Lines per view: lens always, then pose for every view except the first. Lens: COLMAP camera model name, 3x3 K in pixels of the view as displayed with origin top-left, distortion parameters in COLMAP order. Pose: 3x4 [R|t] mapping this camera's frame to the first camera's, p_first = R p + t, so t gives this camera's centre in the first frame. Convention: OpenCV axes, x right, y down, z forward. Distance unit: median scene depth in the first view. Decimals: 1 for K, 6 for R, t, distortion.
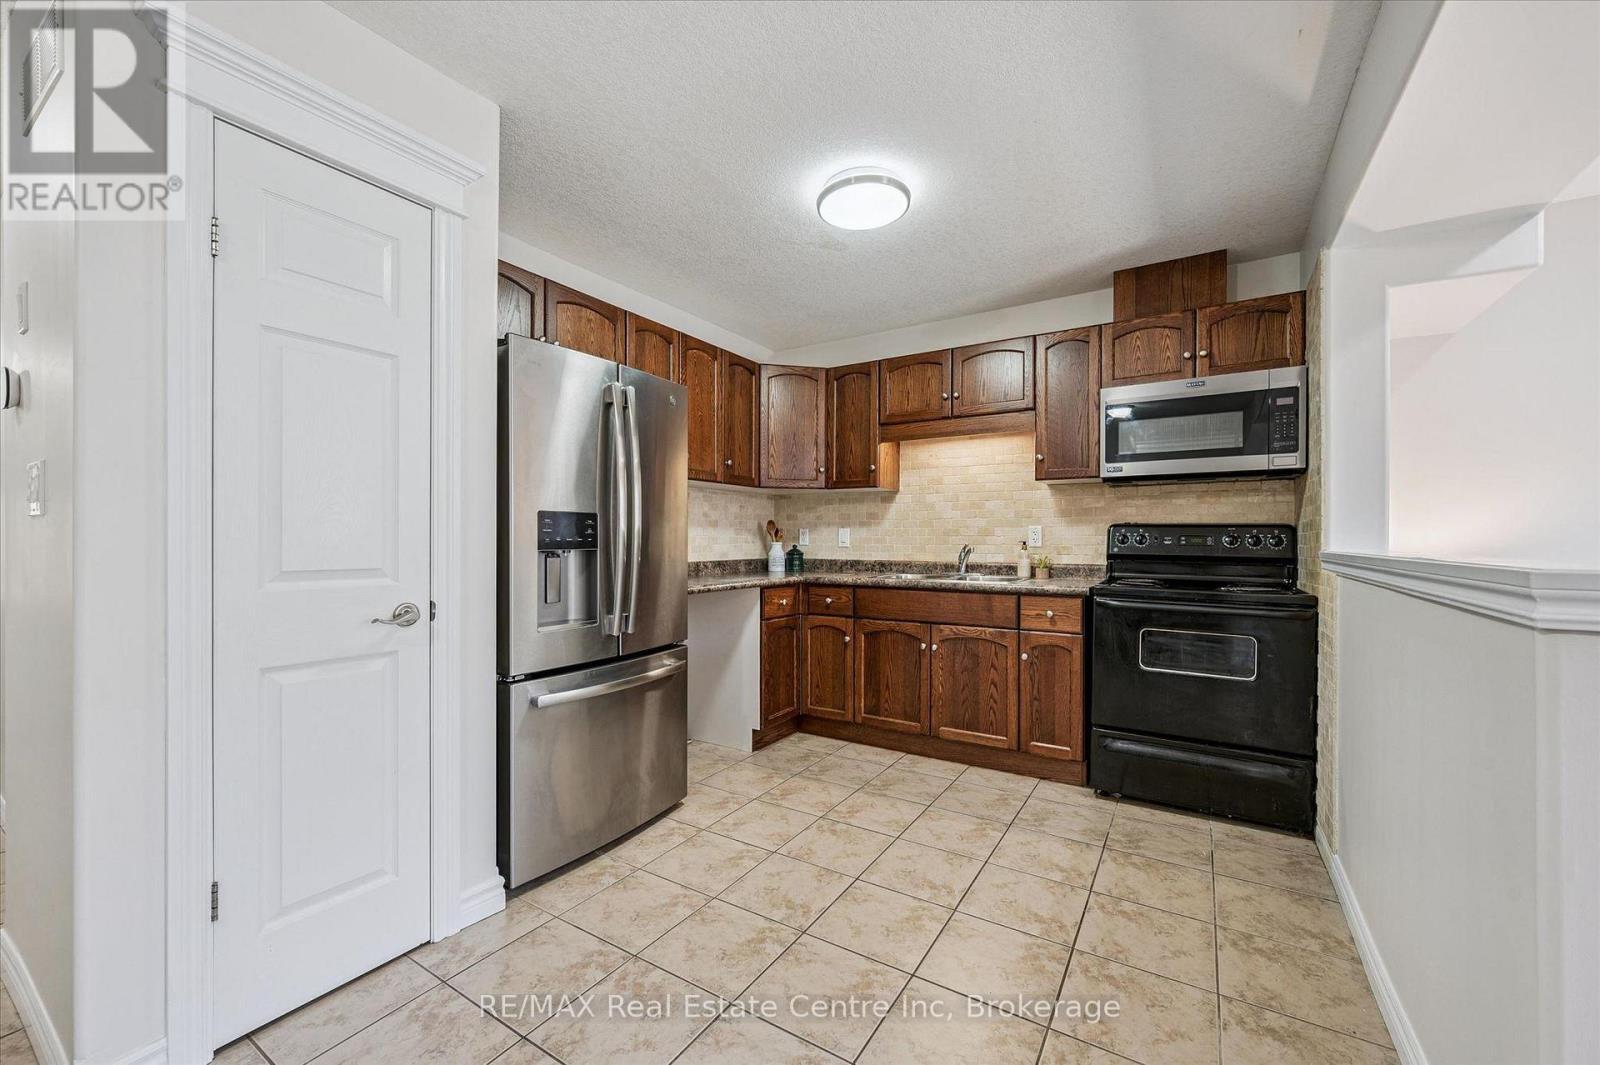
lens RADIAL K [[633.2, 0, 799.2], [0, 633.2, 544.3], [0, 0, 1]] dist [-0.000498, 0.000098]
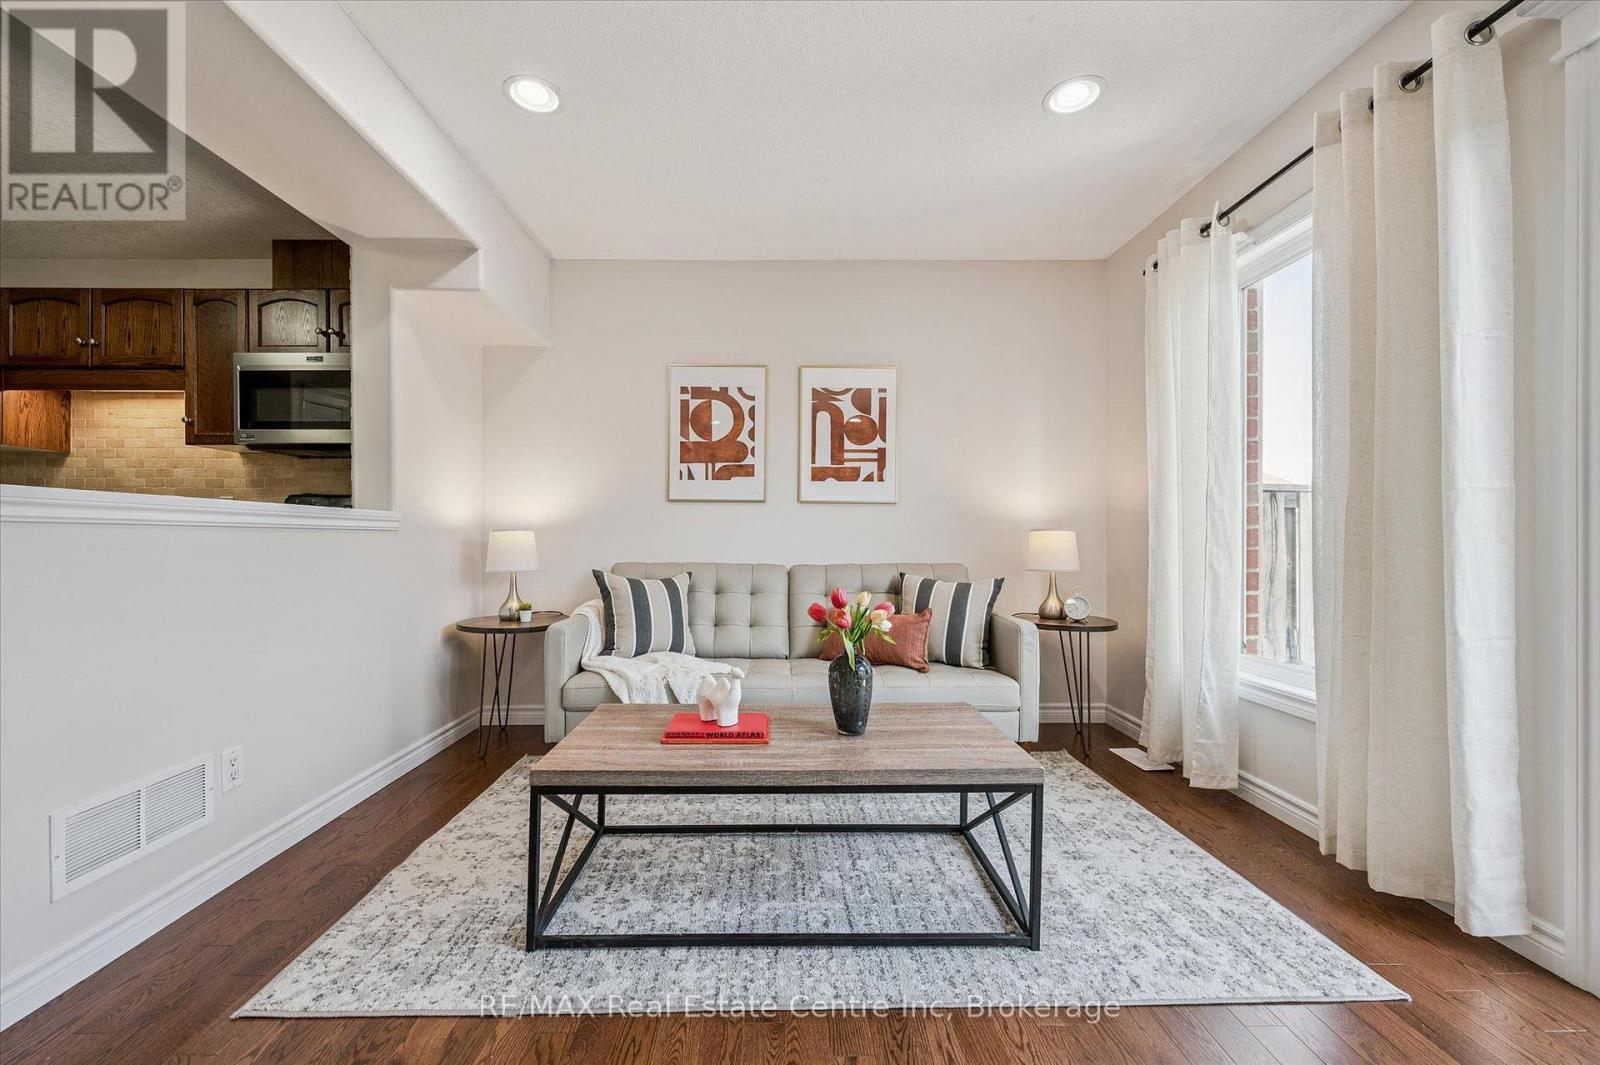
lens RADIAL K [[633.2, 0, 778.5], [0, 633.2, 538.6], [0, 0, 1]] dist [-0.000498, 0.000098]
pose [[0.841642, -0.002015, 0.540032, 0.588043], [0.005453, 0.999974, -0.004767, 0.045356], [-0.540008, 0.006957, 0.841631, -0.247468]]
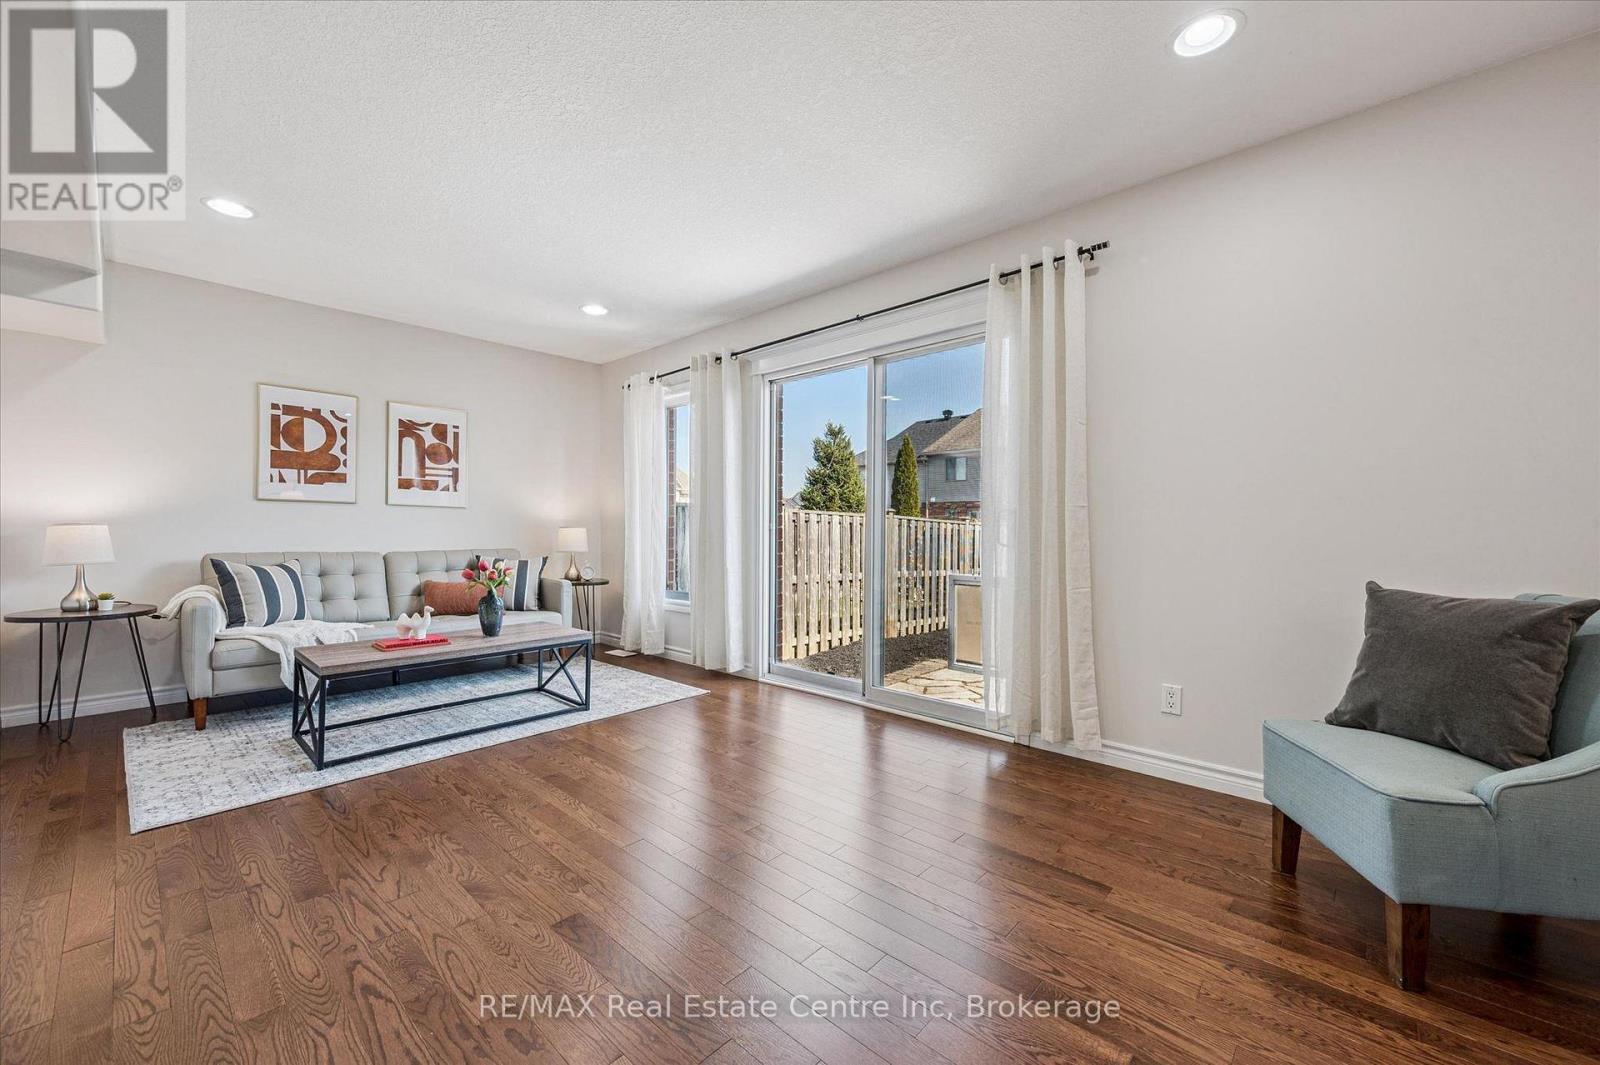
lens RADIAL K [[633.2, 0, 799.8], [0, 633.2, 534.2], [0, 0, 1]] dist [-0.000498, 0.000098]
pose [[0.178916, -0.008672, 0.983826, 0.016736], [0.002034, 0.999962, 0.008444, 0.035629], [-0.983862, 0.000491, 0.178927, -0.499915]]
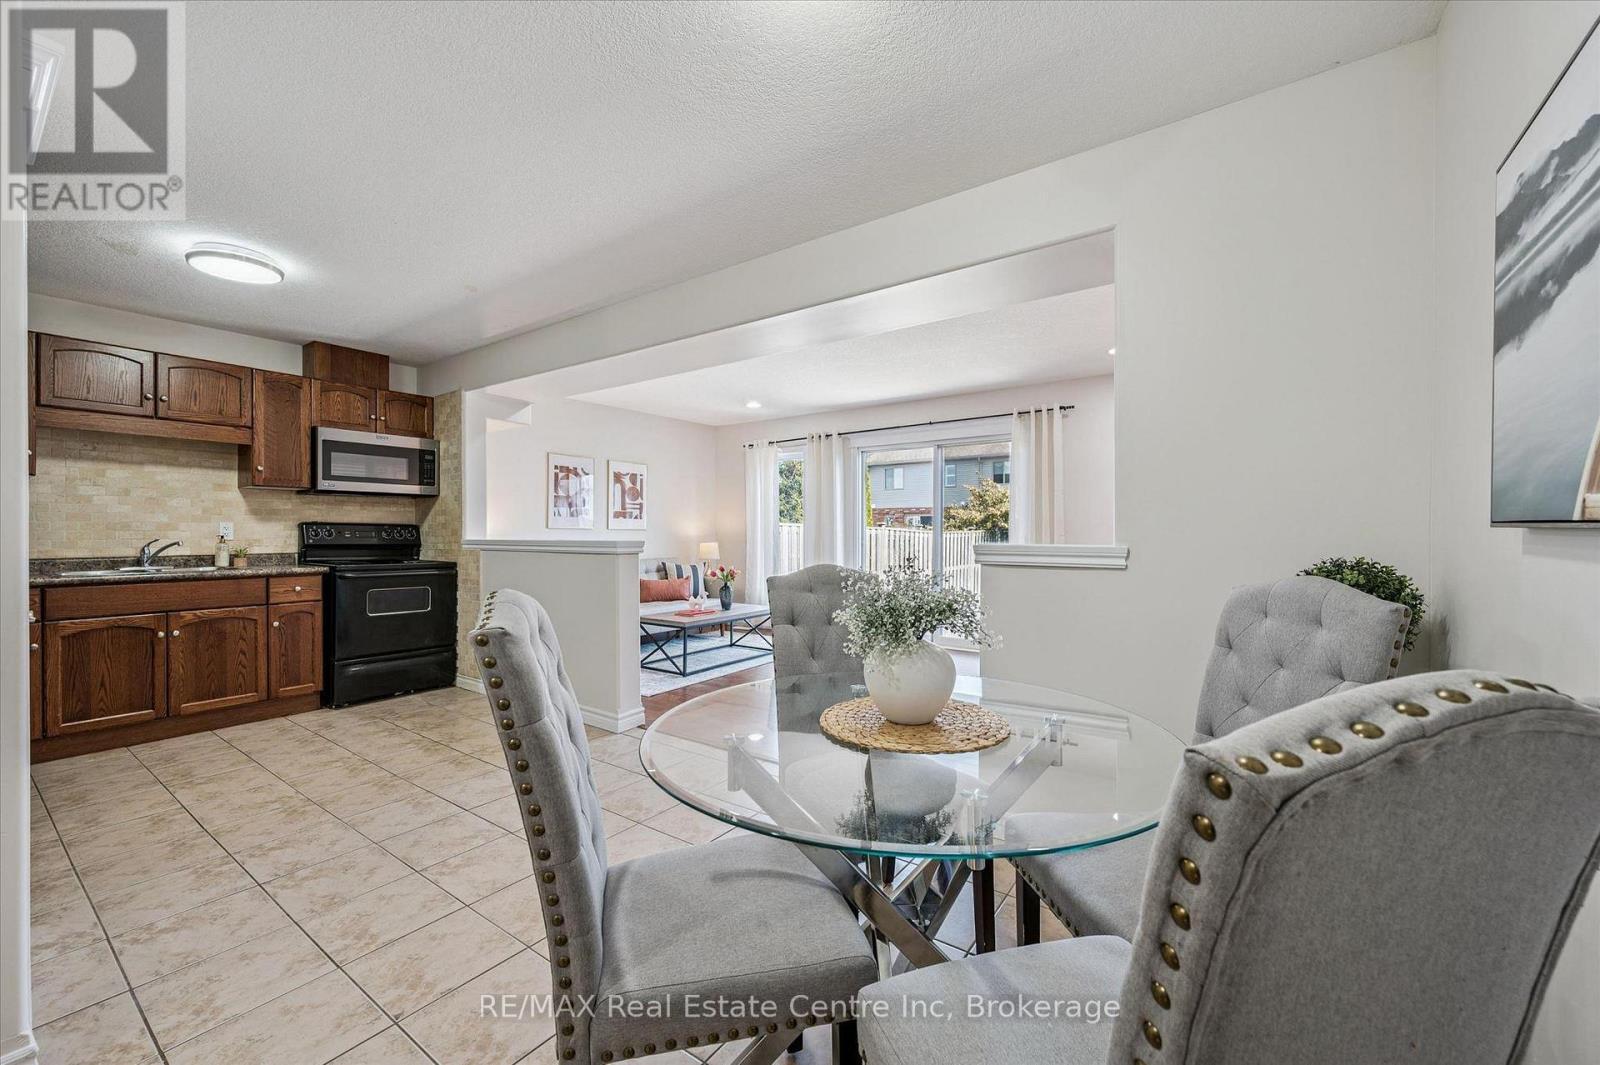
lens RADIAL K [[633.2, 0, 798.9], [0, 633.2, 530.4], [0, 0, 1]] dist [-0.000498, 0.000098]
pose [[0.059677, 0.000340, 0.998218, -0.774608], [0.007289, 0.999973, -0.000776, -0.005626], [-0.998191, 0.007322, 0.059673, -0.133994]]
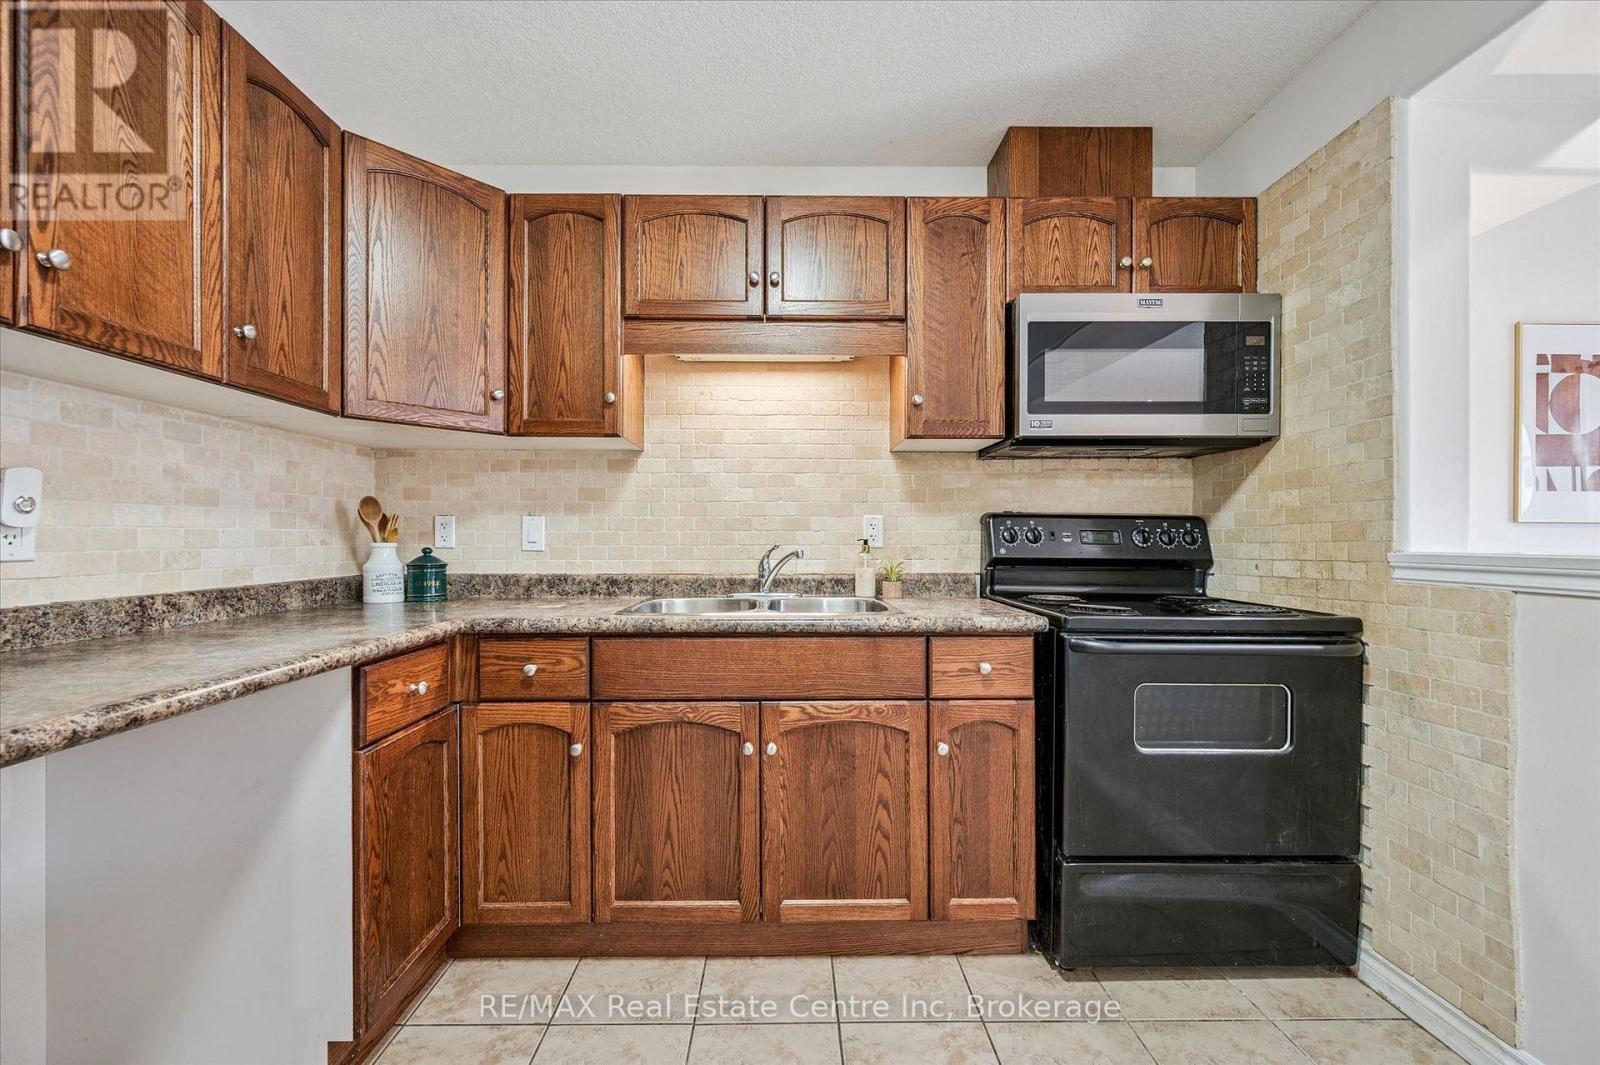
lens RADIAL K [[633.2, 0, 793.1], [0, 633.2, 539.7], [0, 0, 1]] dist [-0.000498, 0.000098]
pose [[0.840089, -0.003849, 0.542435, -0.044751], [0.006075, 0.999979, -0.002313, -0.003175], [-0.542415, 0.005238, 0.840095, 0.535875]]
